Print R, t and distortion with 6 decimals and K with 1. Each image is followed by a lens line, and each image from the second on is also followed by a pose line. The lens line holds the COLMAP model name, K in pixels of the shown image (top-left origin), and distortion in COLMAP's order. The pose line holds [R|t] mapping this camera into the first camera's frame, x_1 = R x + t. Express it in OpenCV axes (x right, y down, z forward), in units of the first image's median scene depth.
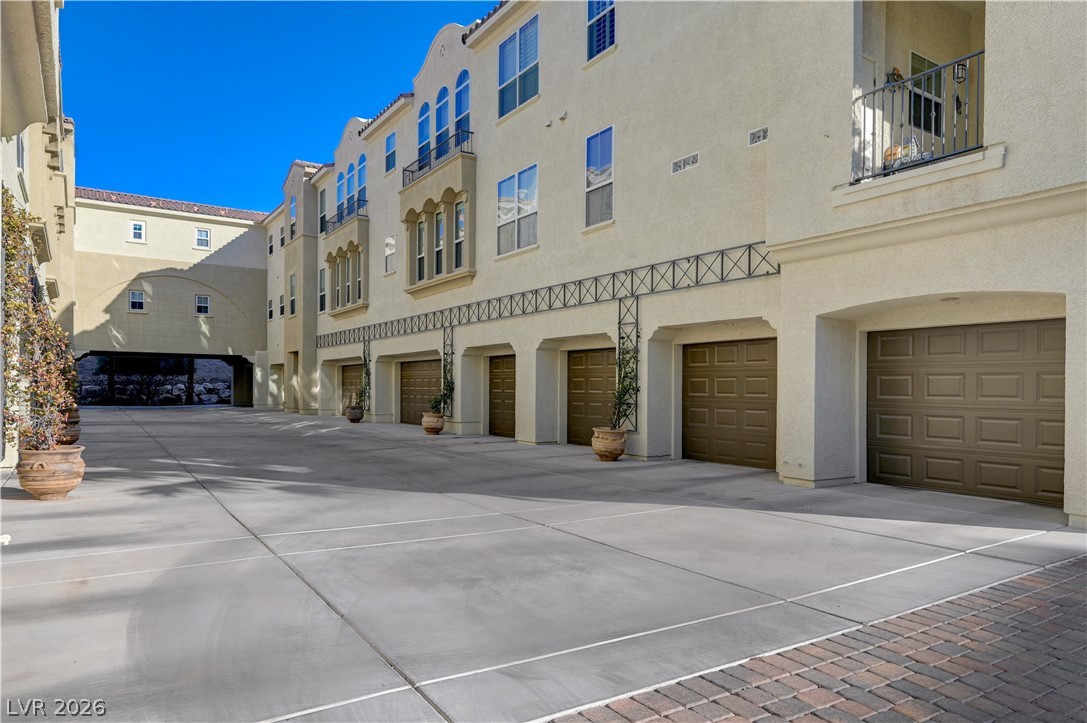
lens RADIAL K [[684.4, 0, 542.3], [0, 684.4, 392.3], [0, 0, 1]] dist [0.016821, 0.001809]
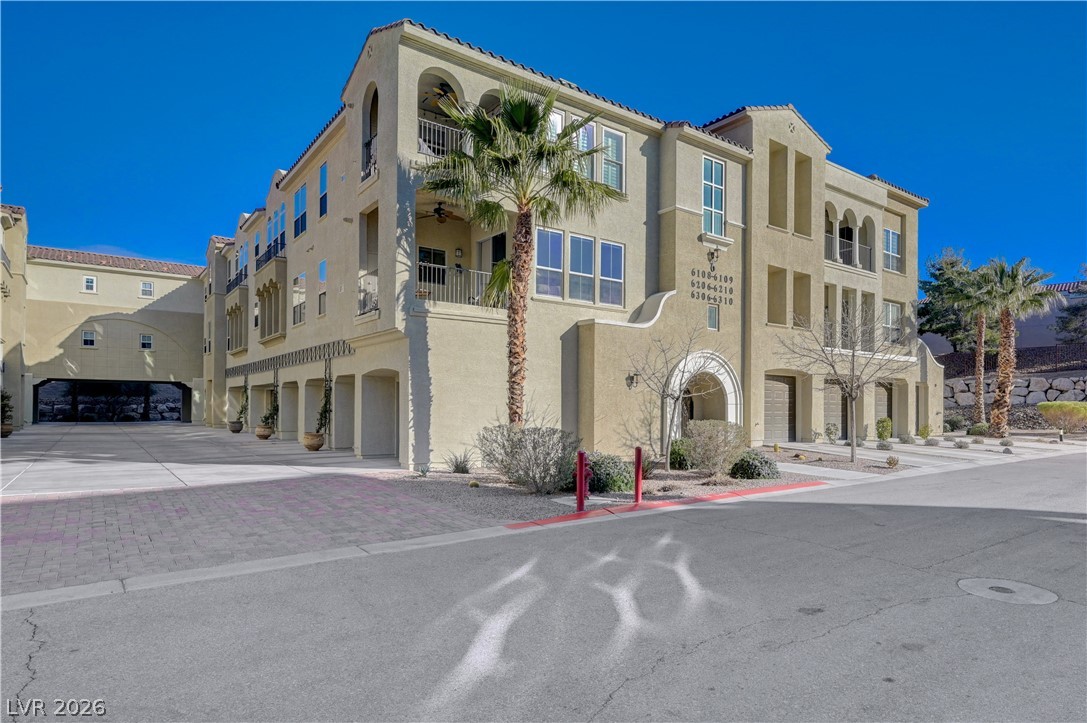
lens RADIAL K [[600.4, 0, 560.6], [0, 600.4, 402.1], [0, 0, 1]] dist [0.023331, -0.002074]
pose [[0.996674, 0.001941, 0.081467, 0.185902], [-0.000823, 0.999905, -0.013755, -0.001455], [-0.081486, 0.013642, 0.996581, -0.184829]]
